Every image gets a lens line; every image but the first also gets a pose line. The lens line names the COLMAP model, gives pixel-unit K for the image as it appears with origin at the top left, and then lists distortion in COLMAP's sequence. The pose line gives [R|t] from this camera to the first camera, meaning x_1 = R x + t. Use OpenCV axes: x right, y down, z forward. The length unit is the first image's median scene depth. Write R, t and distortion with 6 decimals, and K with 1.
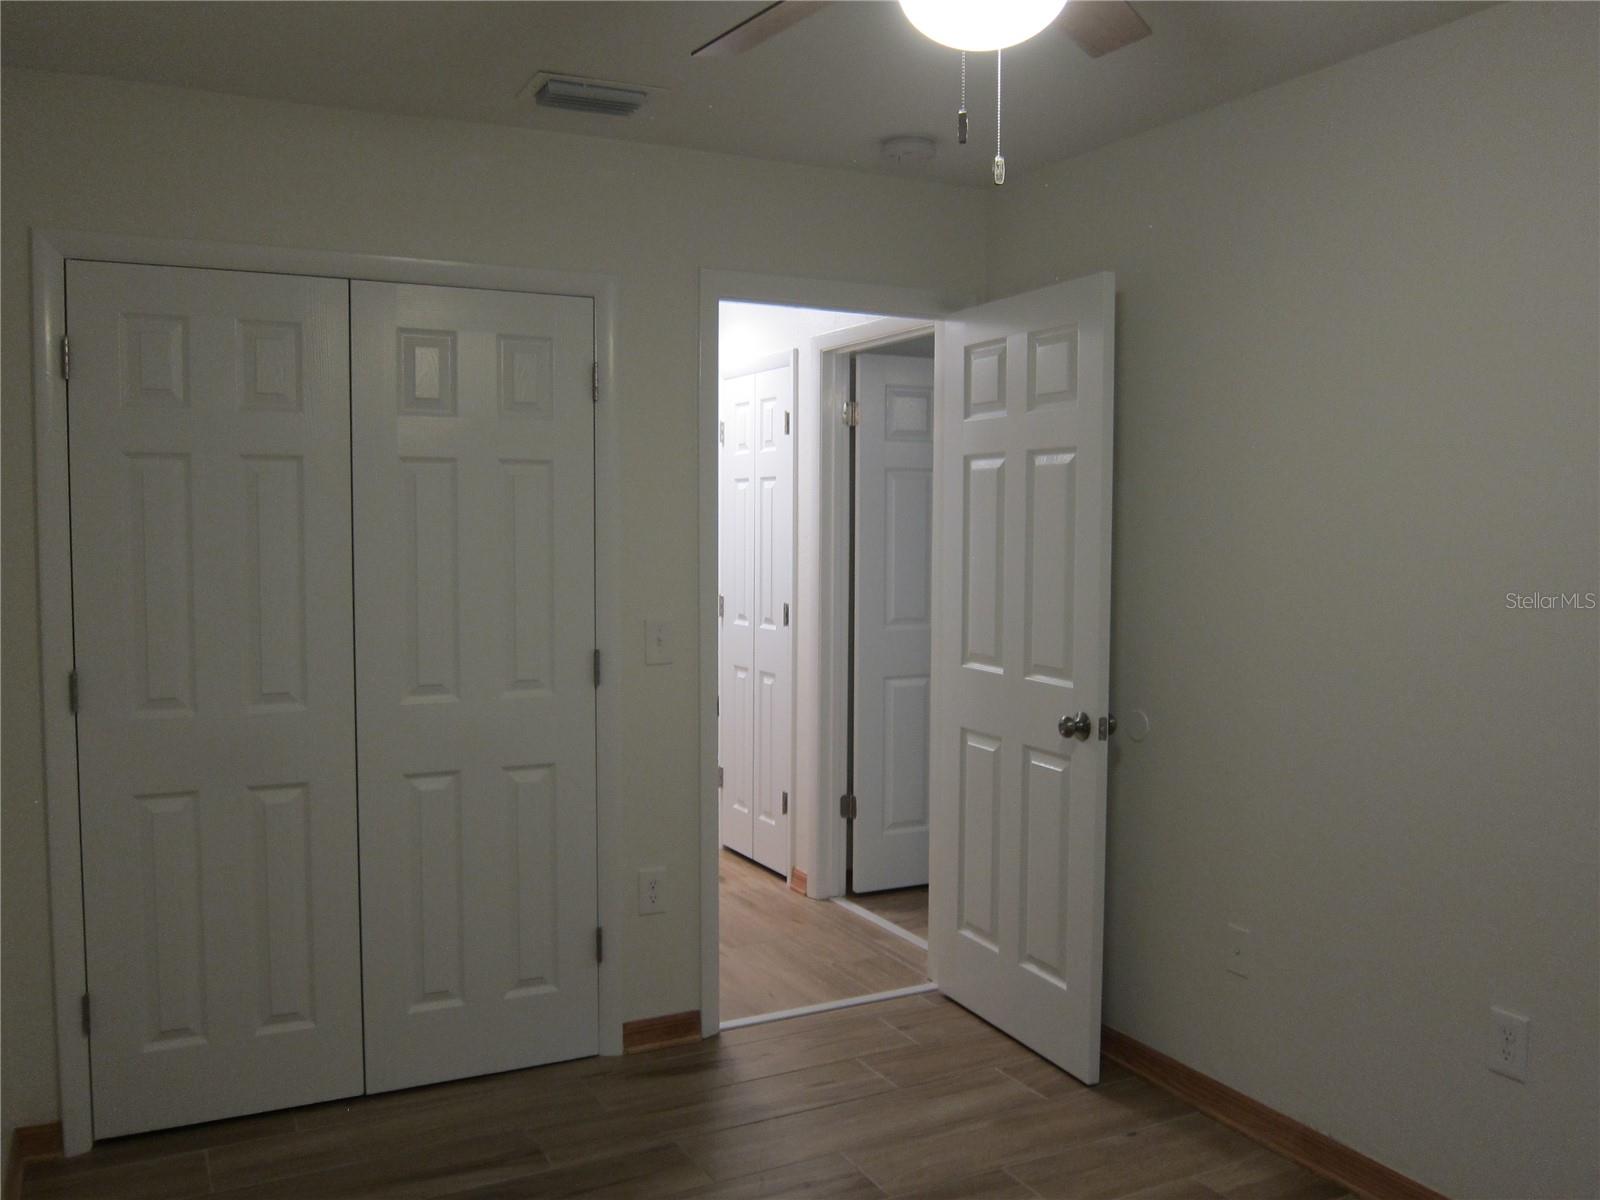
lens RADIAL K [[1333.6, 0, 803.7], [0, 1333.6, 602.3], [0, 0, 1]] dist [-0.064389, 0.025801]
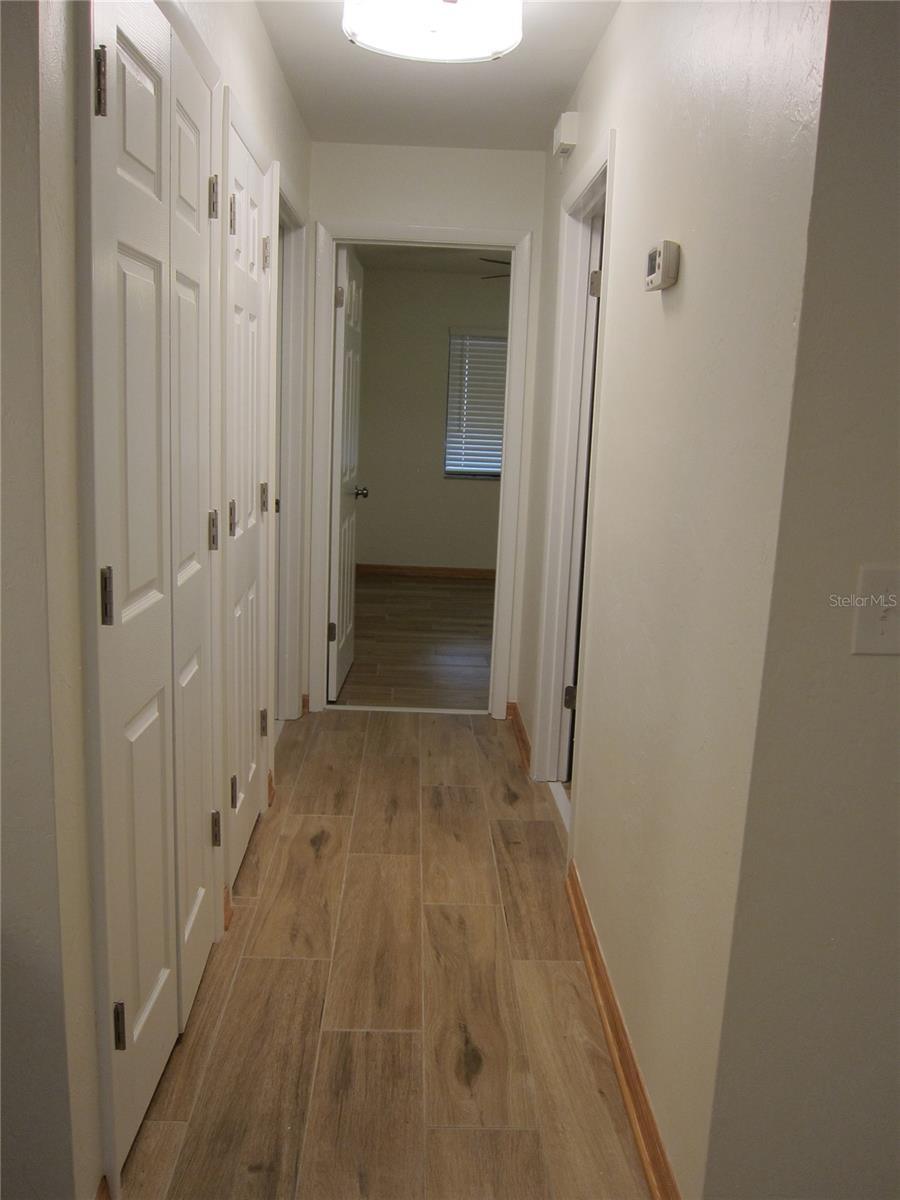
lens RADIAL K [[1000.2, 0, 445.5], [0, 1000.2, 601.6], [0, 0, 1]] dist [-0.064389, 0.025801]
pose [[-0.900601, -0.118447, 0.418196, -0.567227], [-0.015168, 0.970131, 0.242108, -0.115695], [-0.434382, 0.211700, -0.875497, 2.284684]]
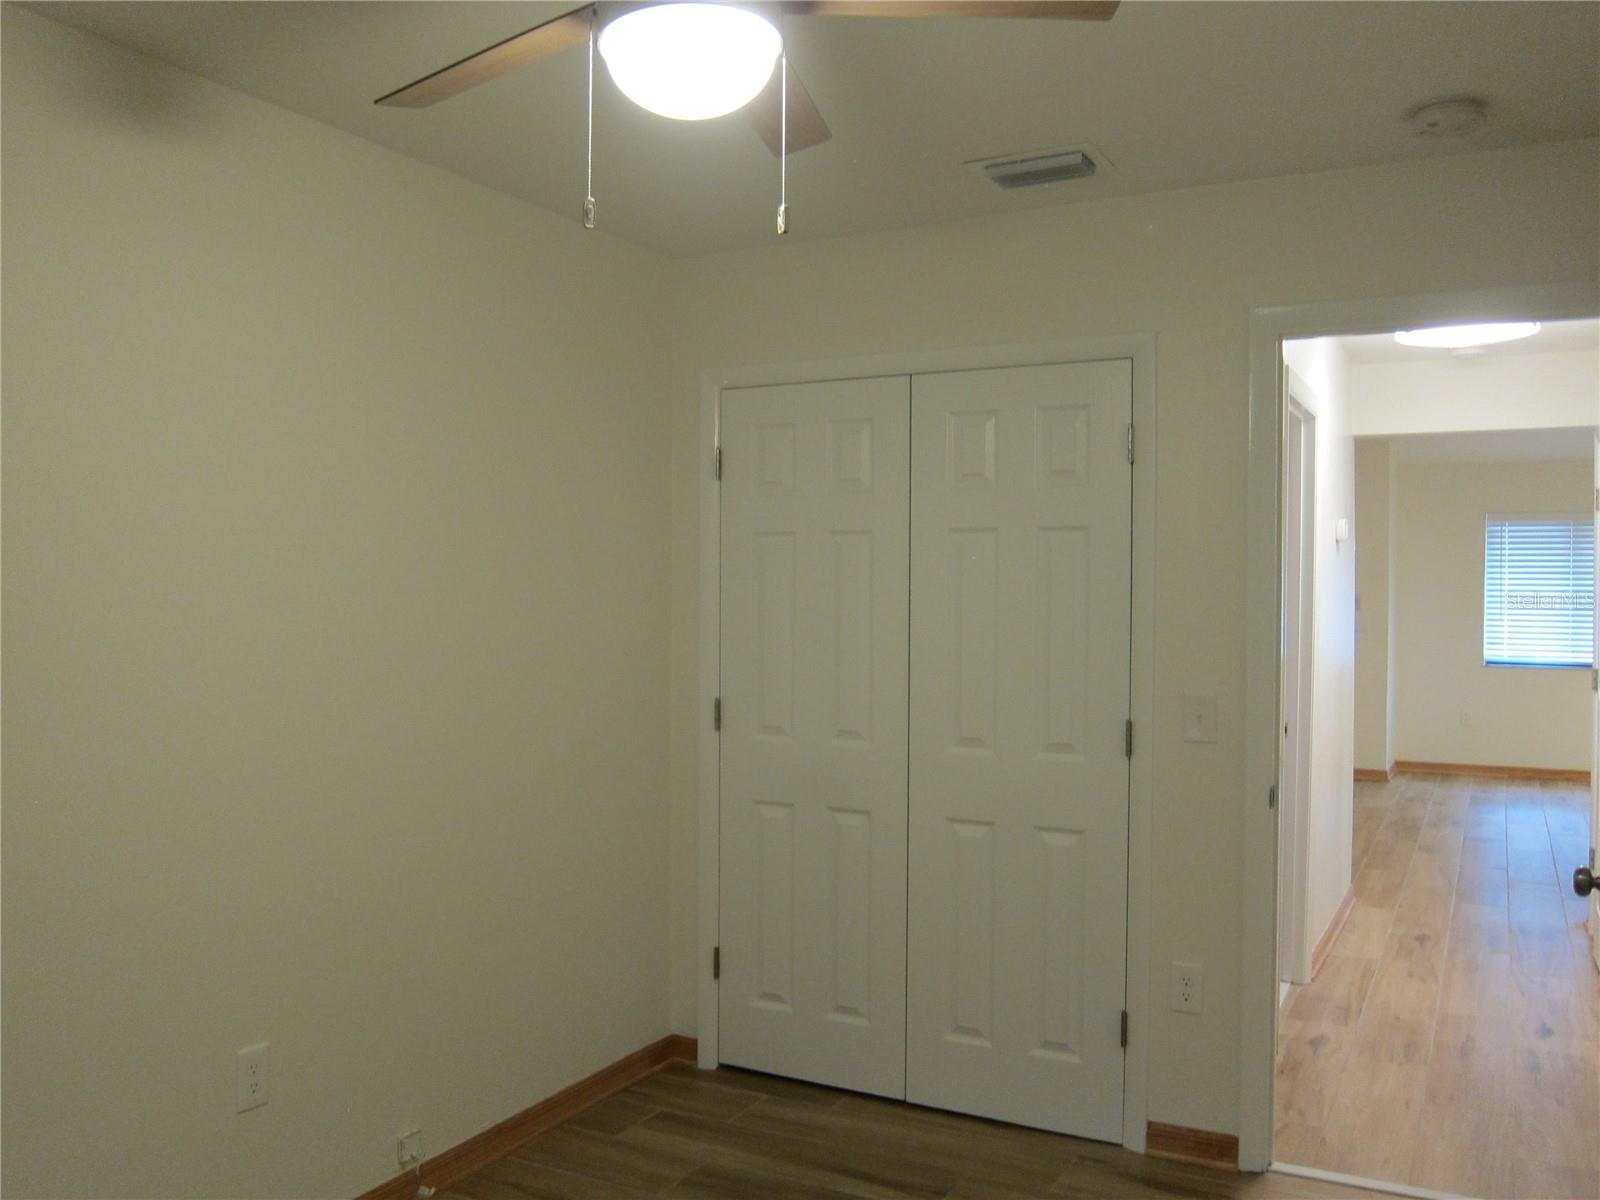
lens RADIAL K [[1333.6, 0, 797.5], [0, 1333.6, 600.4], [0, 0, 1]] dist [-0.064389, 0.025801]
pose [[0.568033, 0.009316, -0.822953, 0.513887], [-0.052530, 0.998307, -0.024957, -0.014782], [0.821328, 0.057406, 0.567560, 0.258387]]
